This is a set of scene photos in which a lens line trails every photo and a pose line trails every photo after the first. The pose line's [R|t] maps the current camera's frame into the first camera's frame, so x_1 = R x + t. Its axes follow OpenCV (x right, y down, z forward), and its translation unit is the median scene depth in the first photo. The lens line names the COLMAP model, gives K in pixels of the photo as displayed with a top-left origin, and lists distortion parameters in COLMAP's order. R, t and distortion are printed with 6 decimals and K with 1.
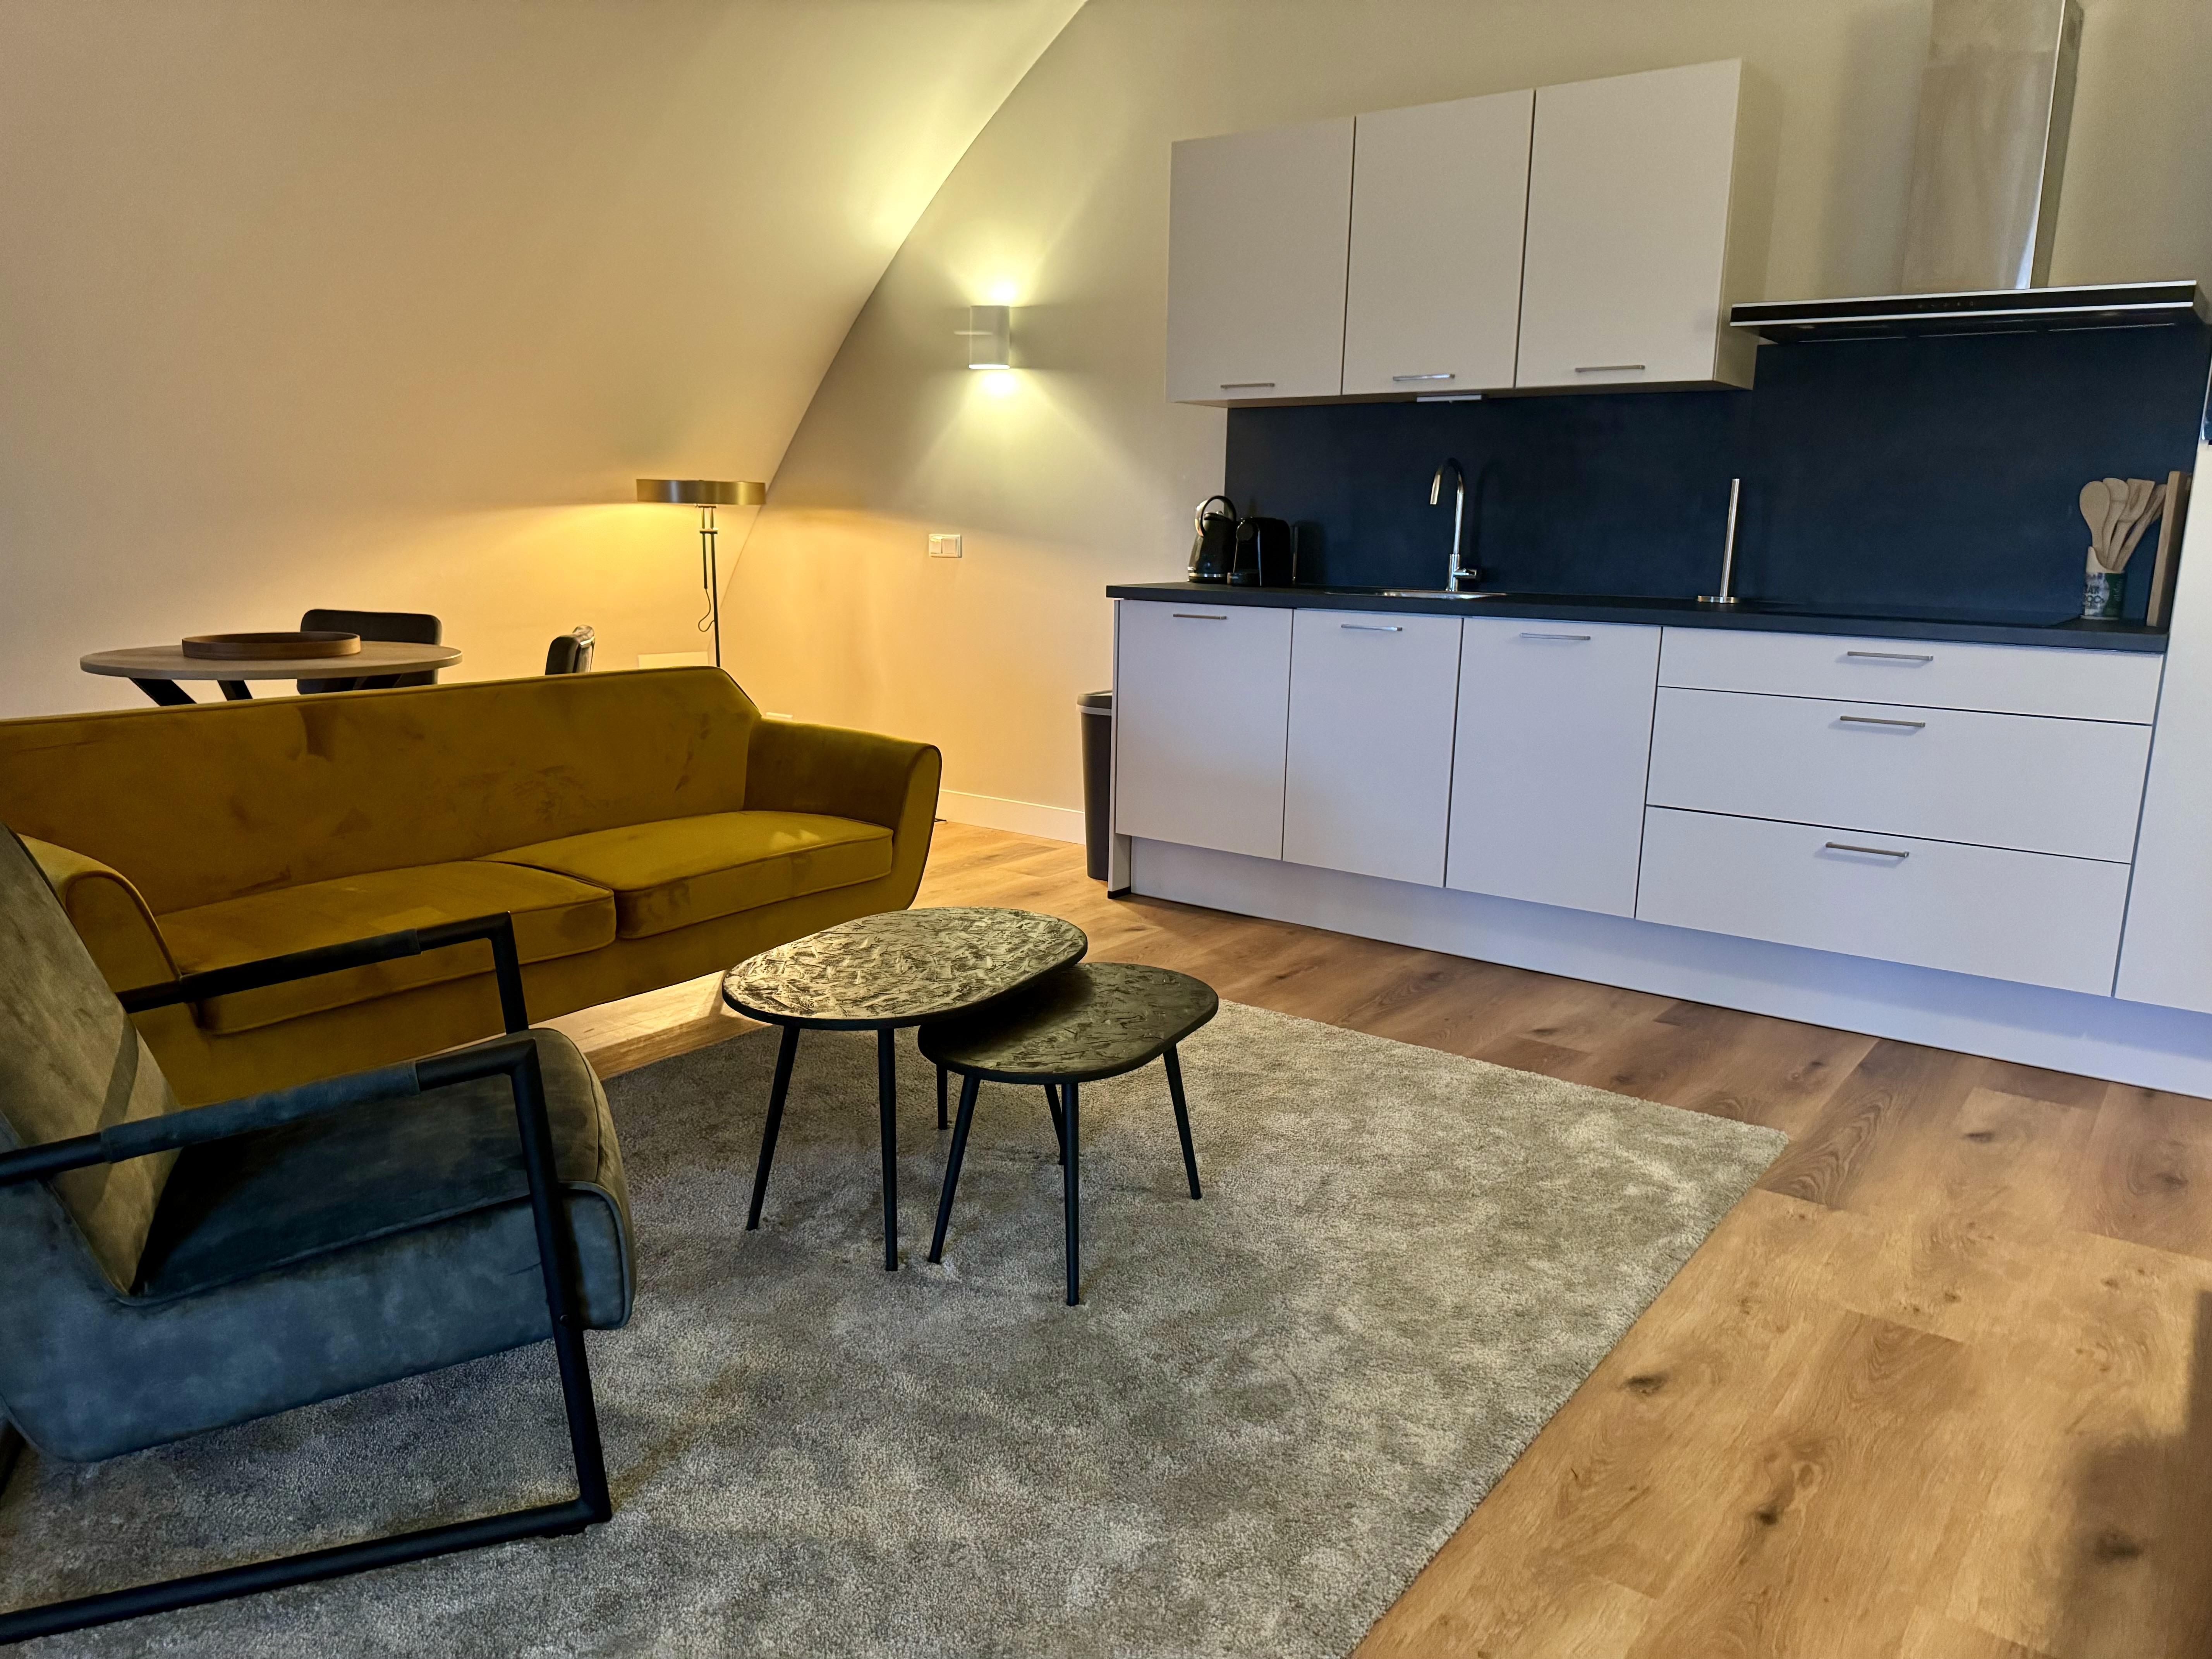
lens RADIAL K [[1537.0, 0, 1119.6], [0, 1537.0, 830.6], [0, 0, 1]] dist [0.105265, -0.165946]
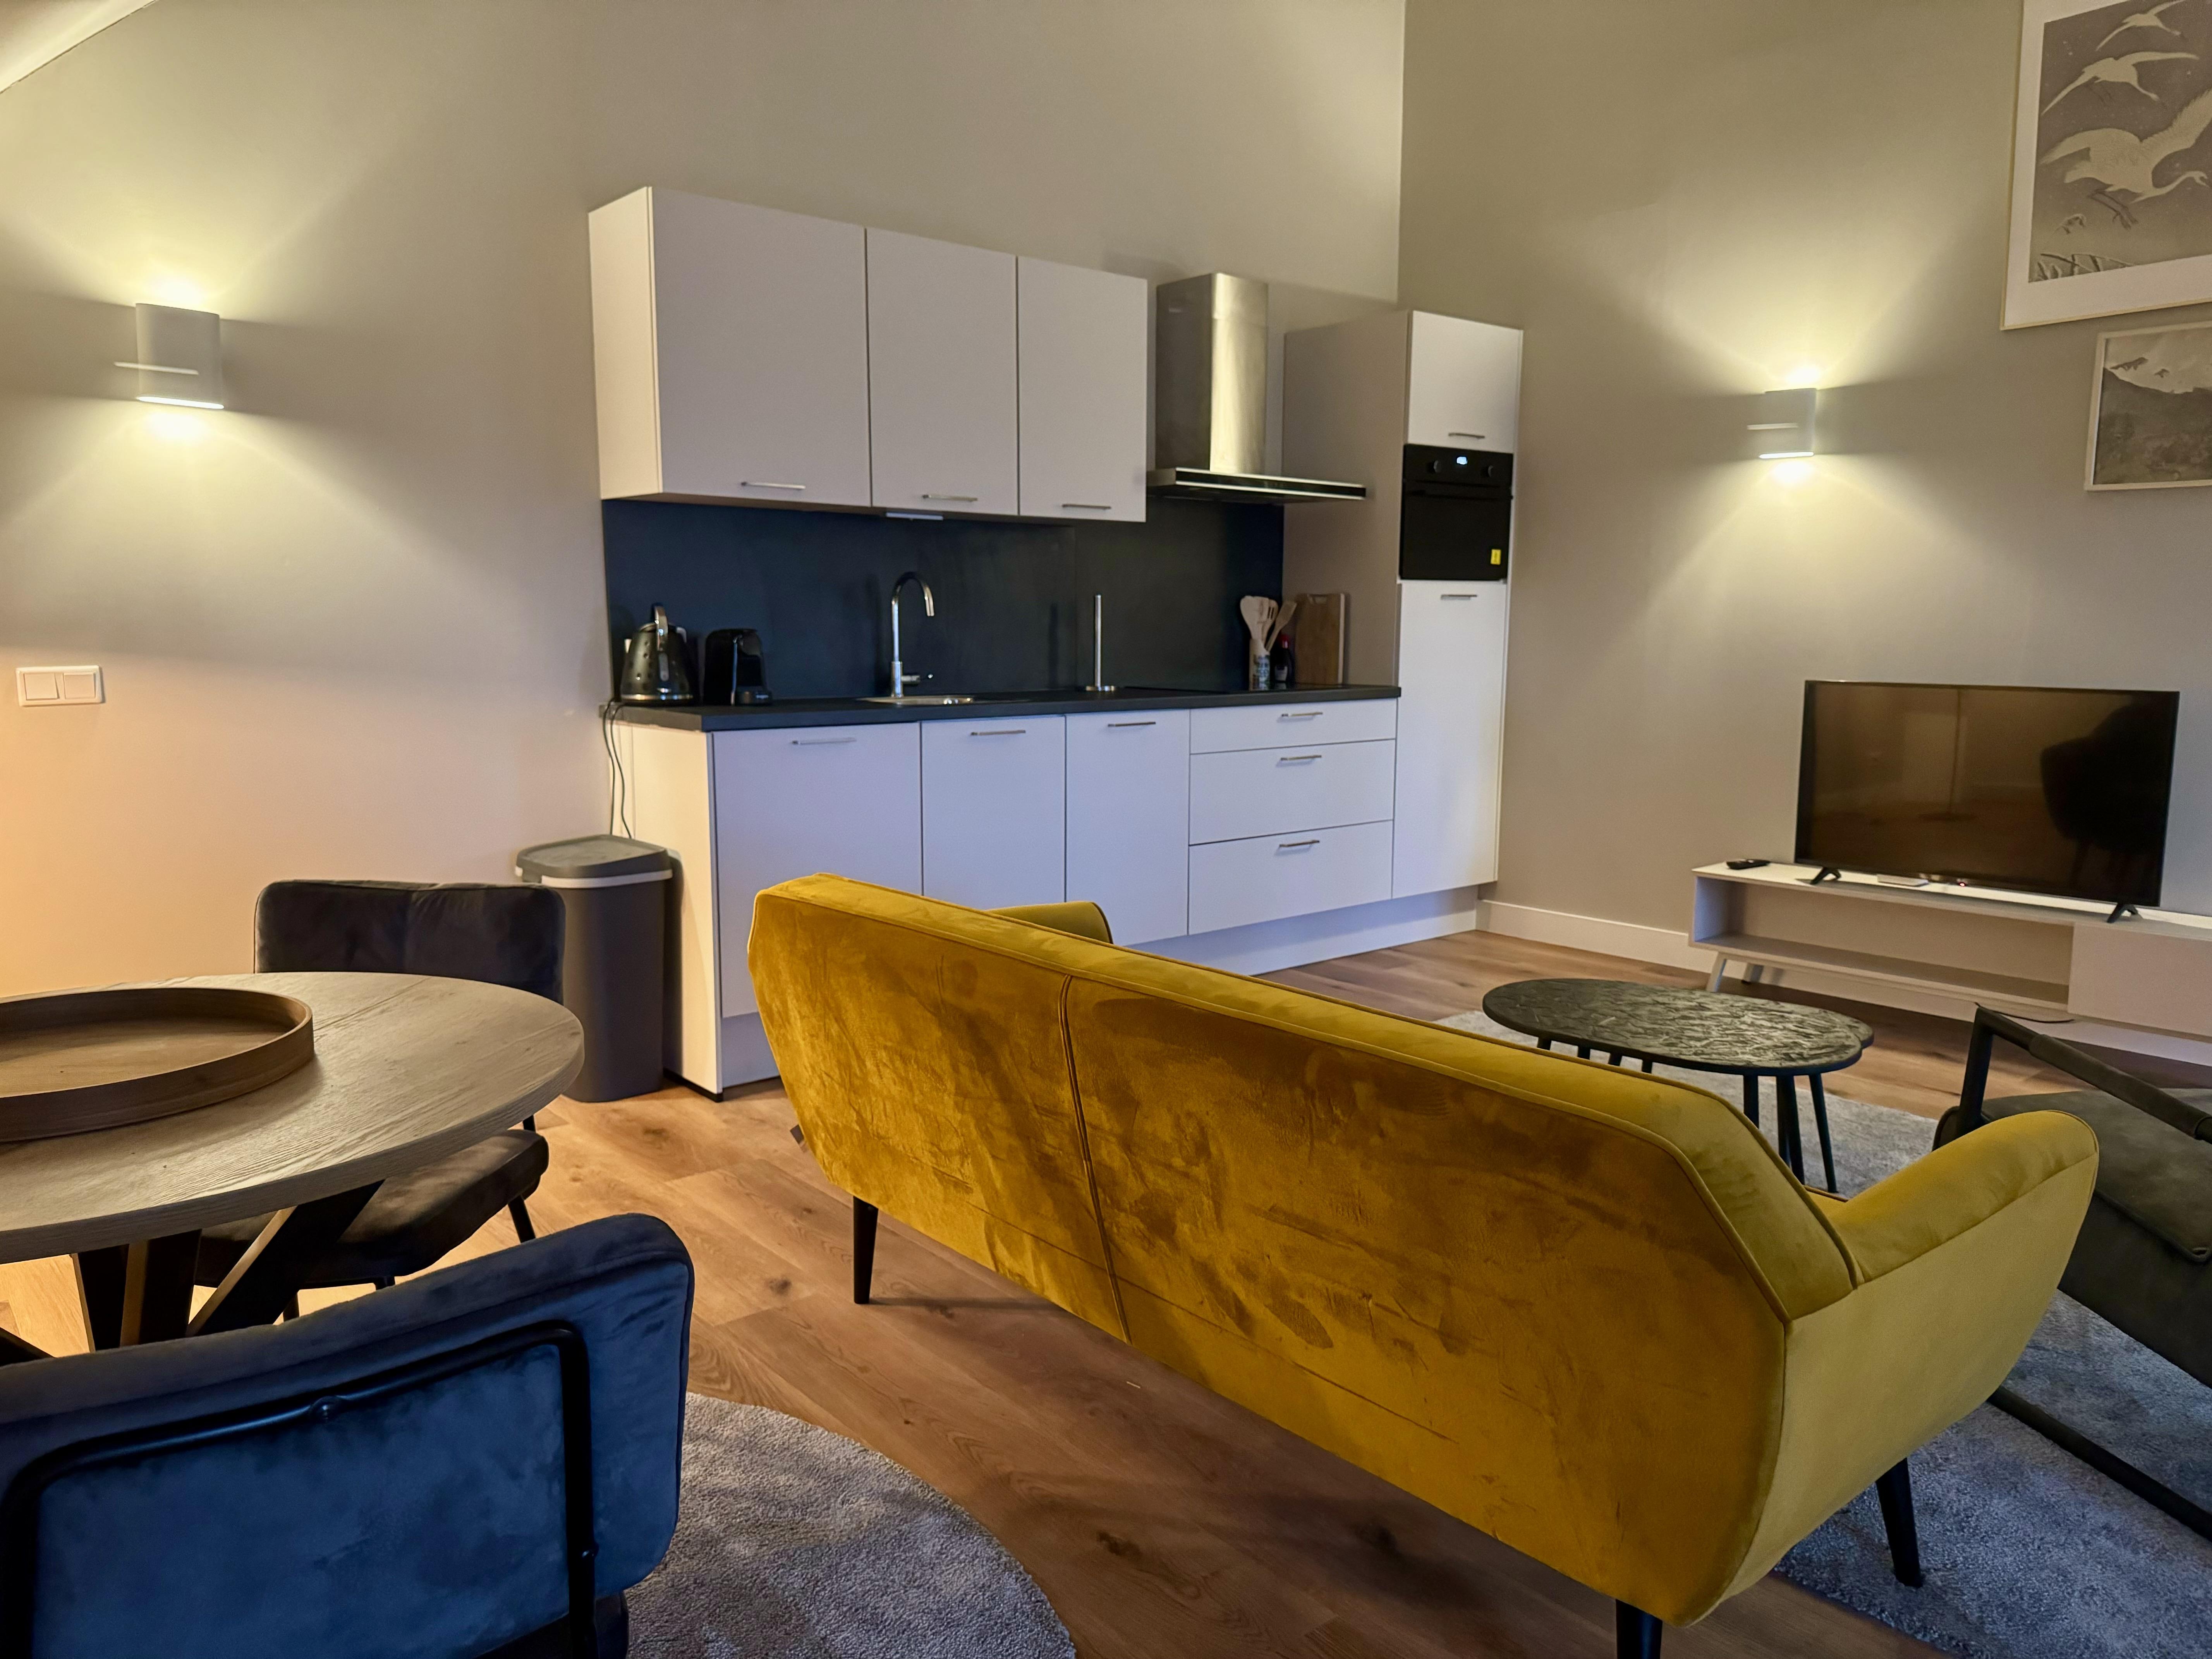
lens RADIAL K [[1556.5, 0, 1110.4], [0, 1556.5, 823.0], [0, 0, 1]] dist [0.225982, -0.341268]
pose [[0.232241, -0.148585, 0.961242, -0.806488], [0.192977, 0.975656, 0.104189, -0.159101], [-0.953322, 0.161301, 0.255261, 0.627653]]
